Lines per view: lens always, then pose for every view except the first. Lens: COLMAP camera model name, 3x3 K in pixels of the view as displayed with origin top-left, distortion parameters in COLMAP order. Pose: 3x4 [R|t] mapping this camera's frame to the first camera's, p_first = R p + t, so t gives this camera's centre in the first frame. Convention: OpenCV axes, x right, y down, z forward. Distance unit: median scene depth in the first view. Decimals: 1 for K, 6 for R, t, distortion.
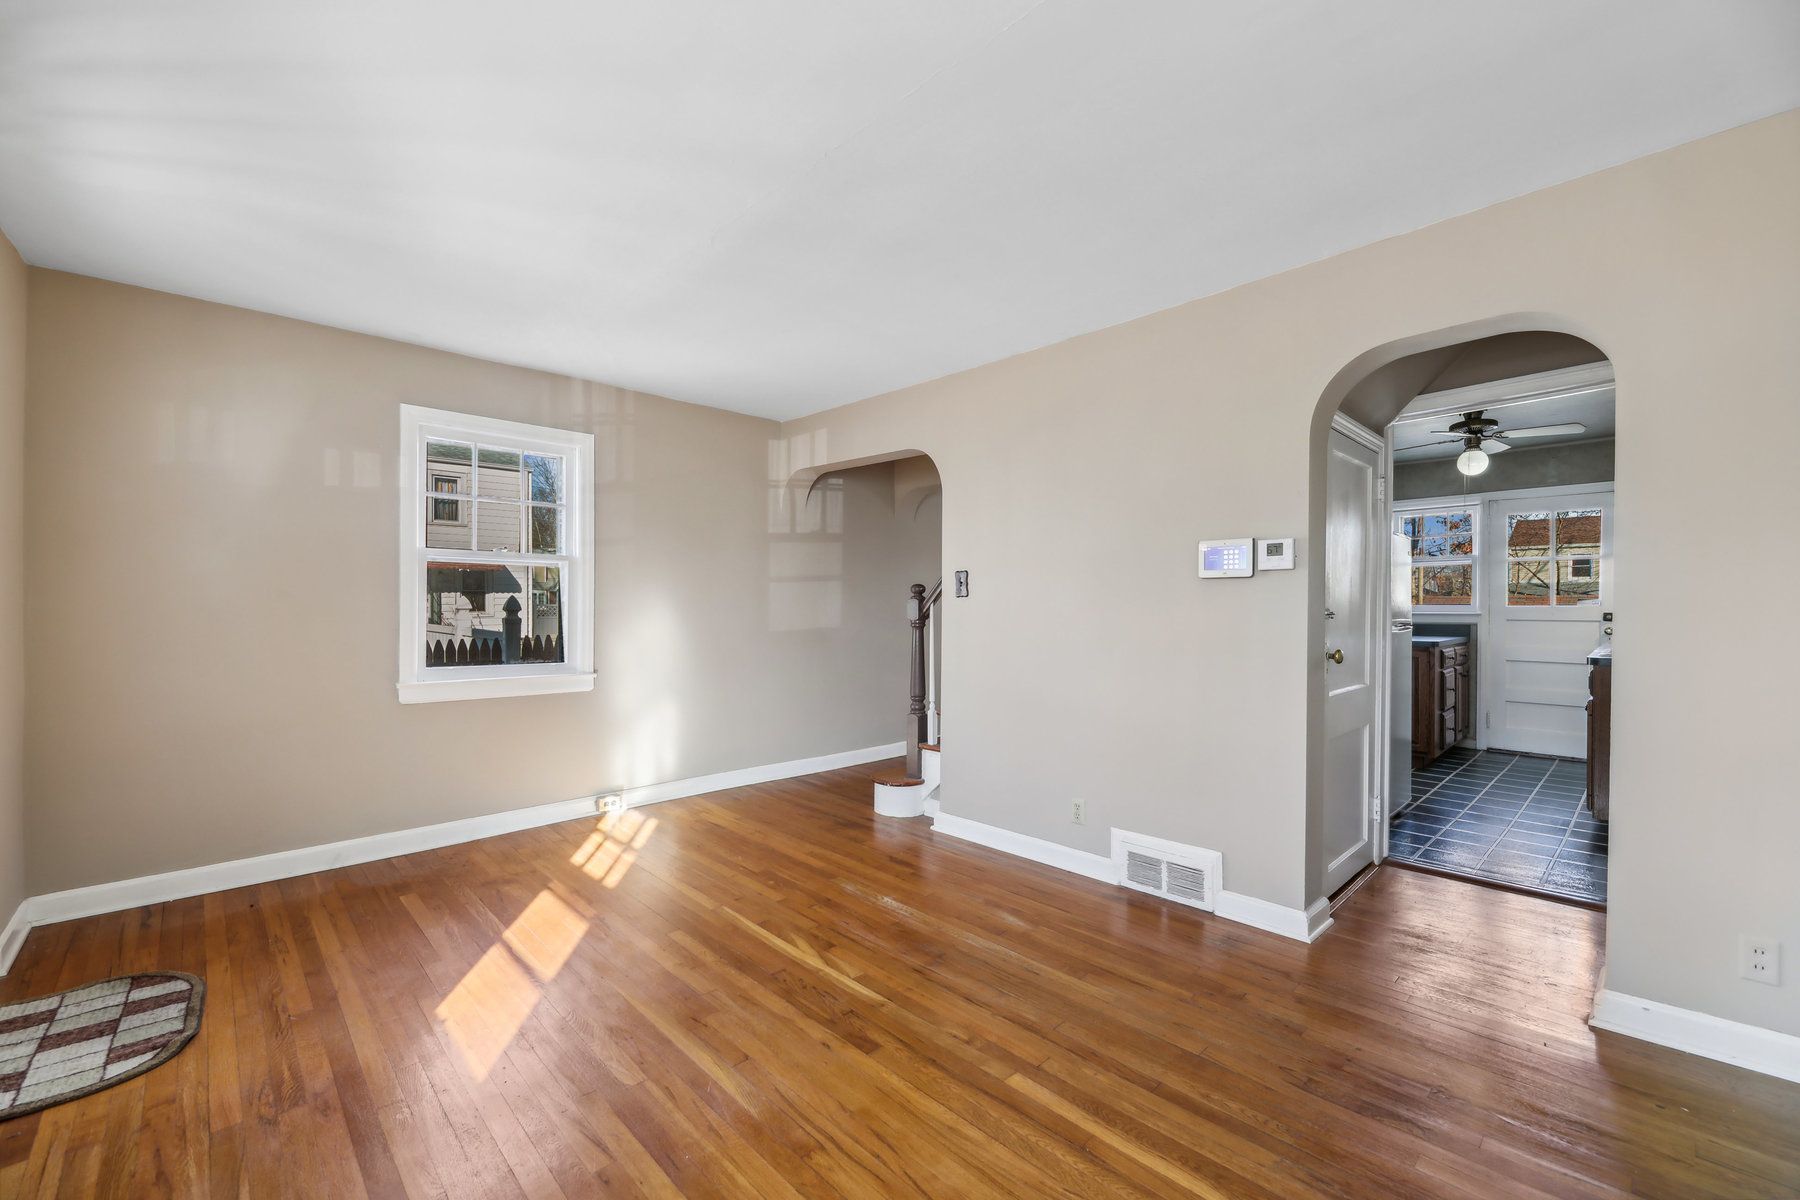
lens RADIAL K [[747.0, 0, 883.0], [0, 747.0, 603.1], [0, 0, 1]] dist [-0.007359, -0.000472]
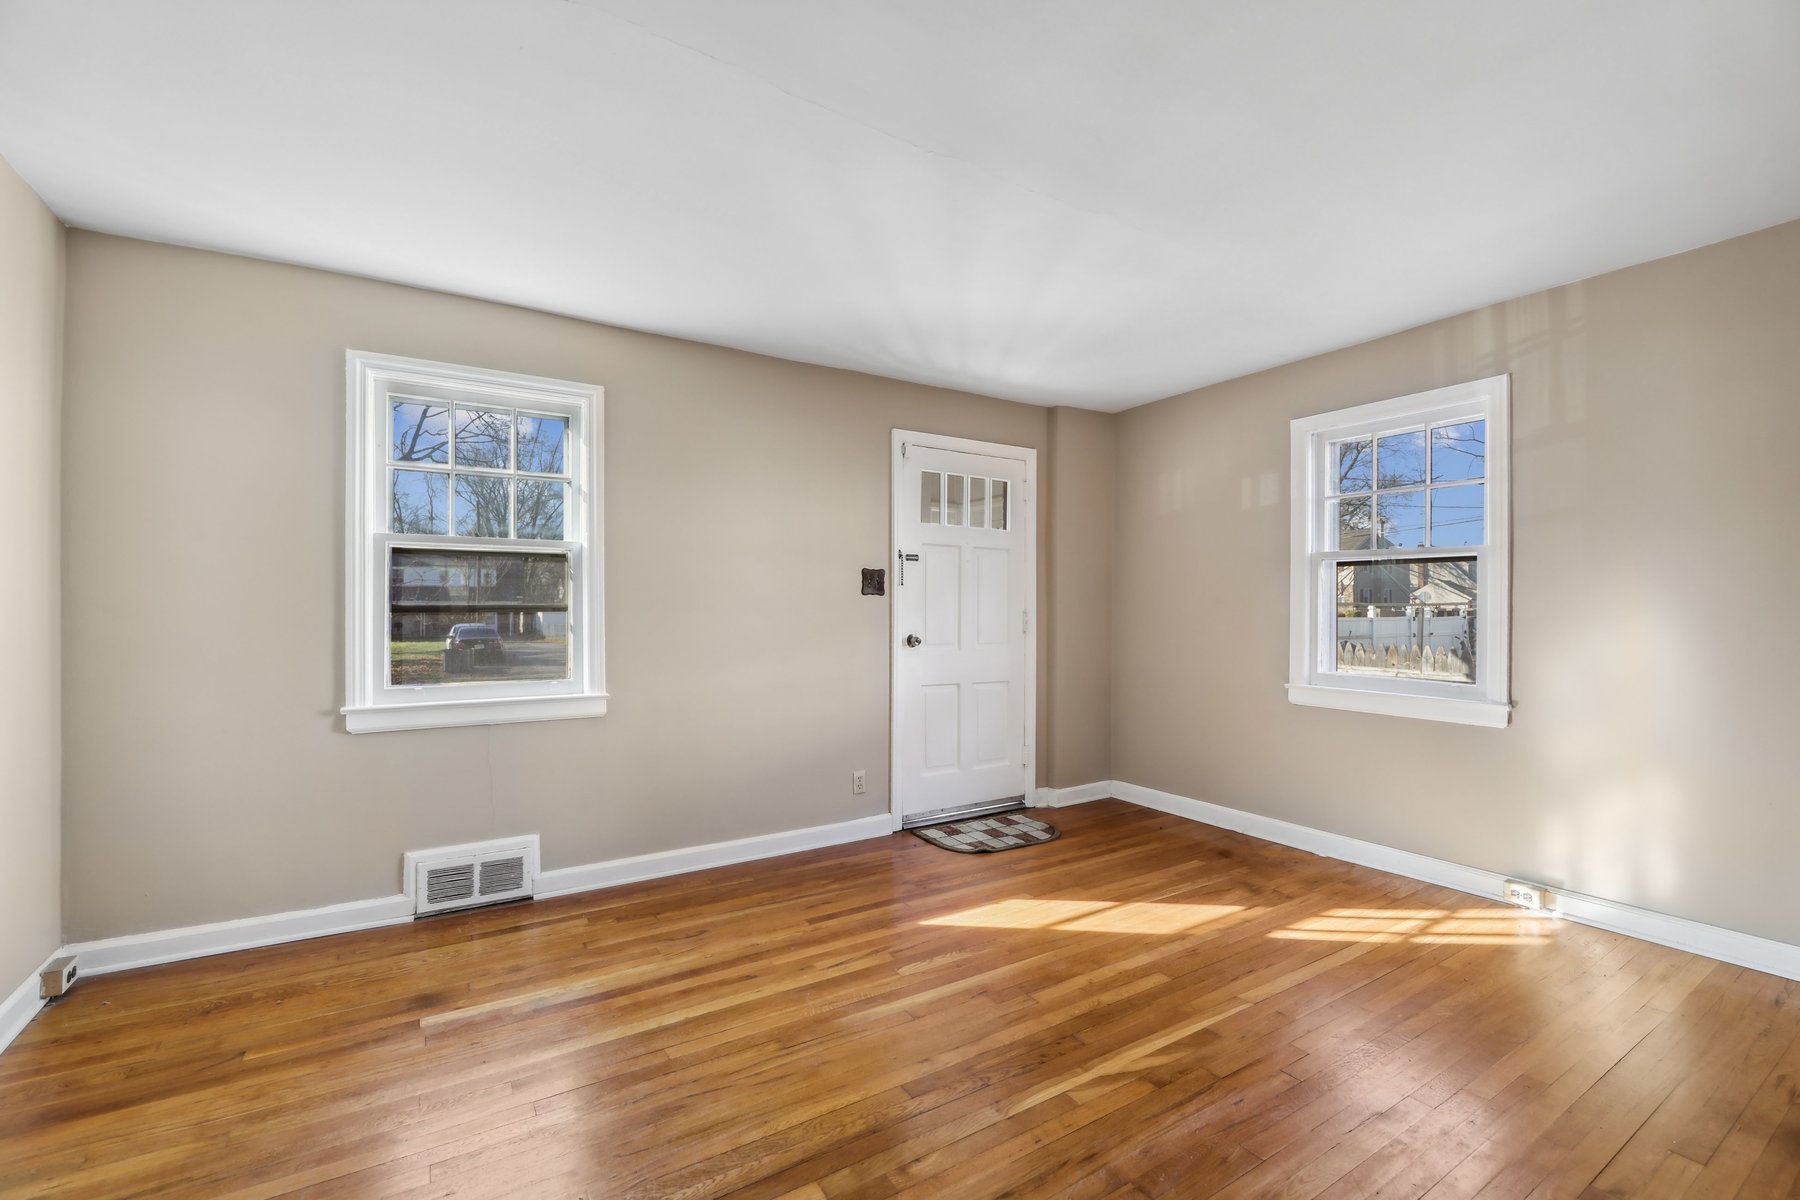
lens RADIAL K [[747.0, 0, 894.0], [0, 747.0, 602.4], [0, 0, 1]] dist [-0.007359, -0.000472]
pose [[-0.206609, -0.009902, -0.978374, 0.612698], [0.002648, 0.999939, -0.010680, 0.001829], [0.978420, -0.004798, -0.206570, 0.800364]]
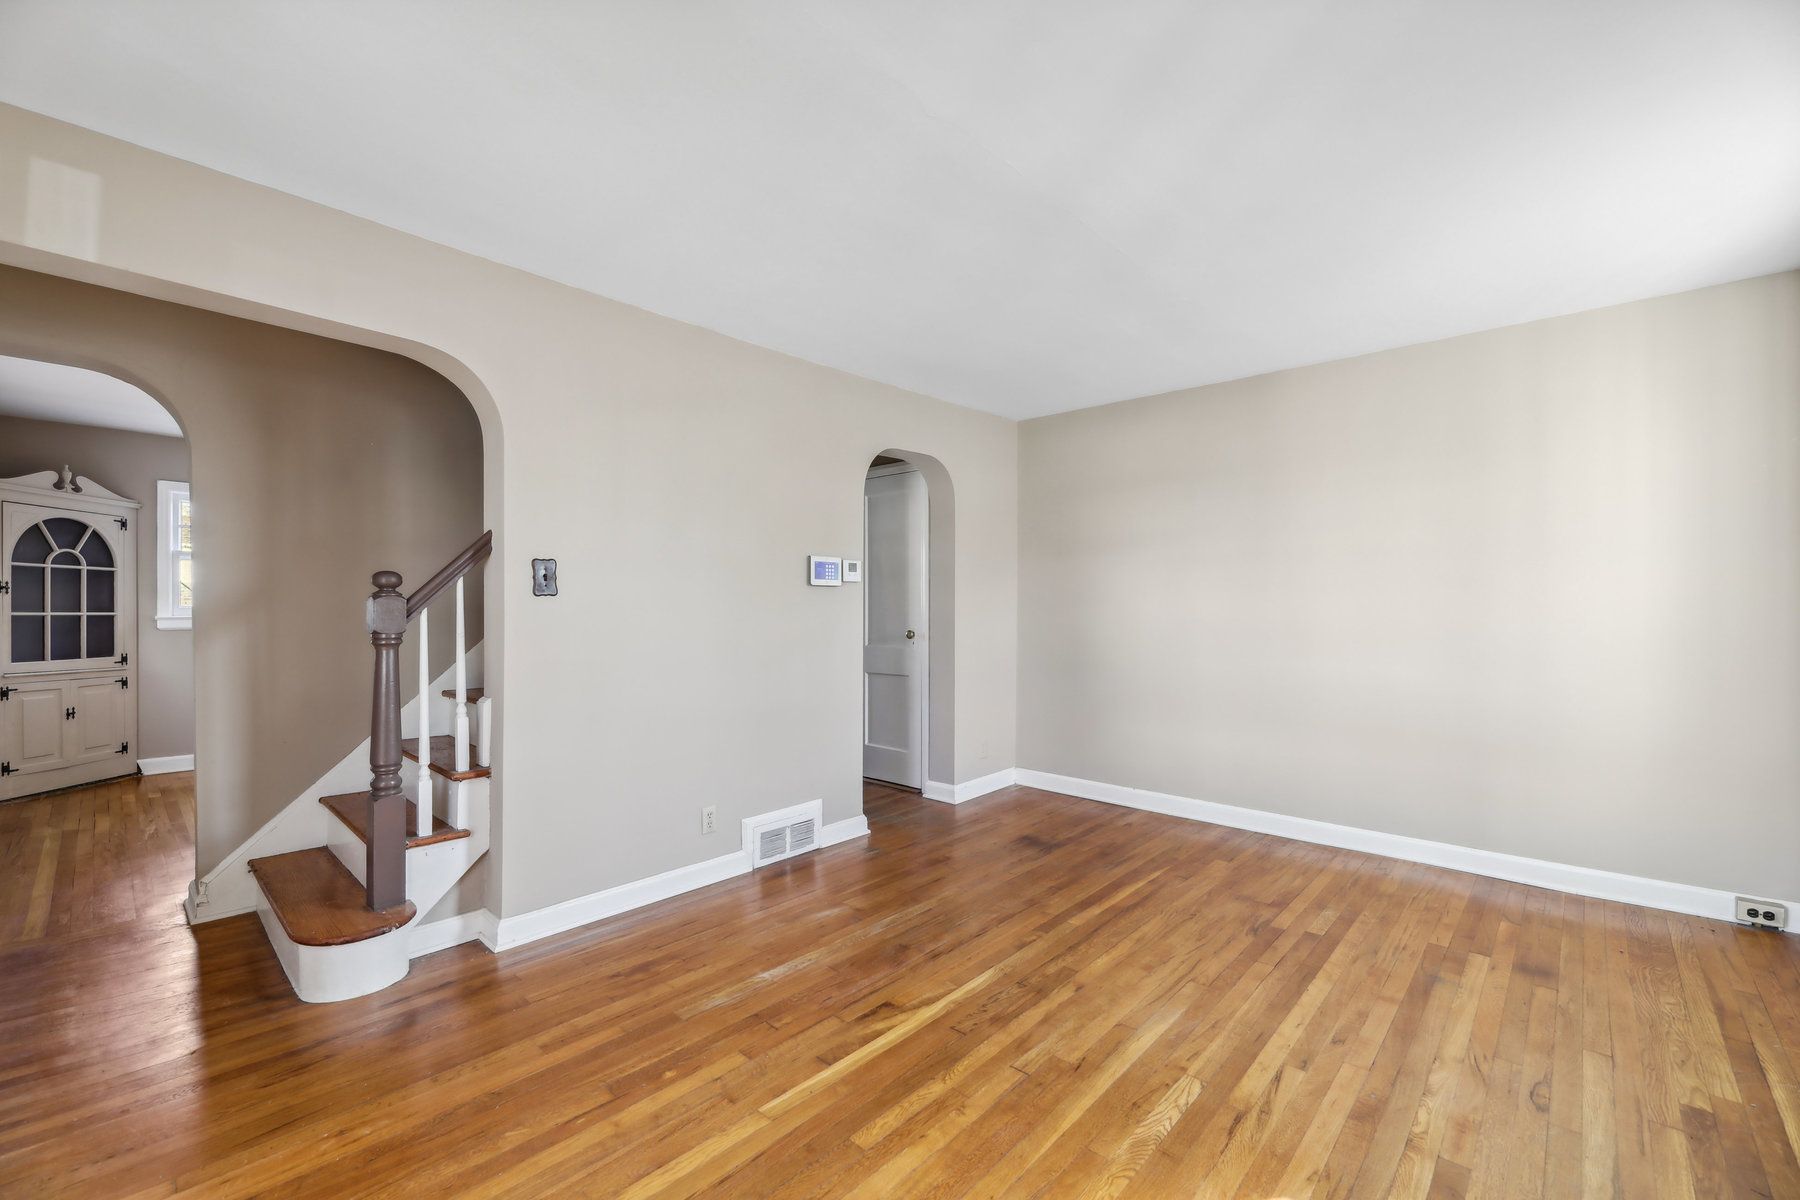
lens RADIAL K [[747.0, 0, 915.3], [0, 747.0, 605.8], [0, 0, 1]] dist [-0.007359, -0.000472]
pose [[-0.092930, -0.001741, 0.995671, -0.823127], [-0.001819, 0.999997, 0.001579, -0.001545], [-0.995671, -0.001664, -0.092933, 0.931476]]
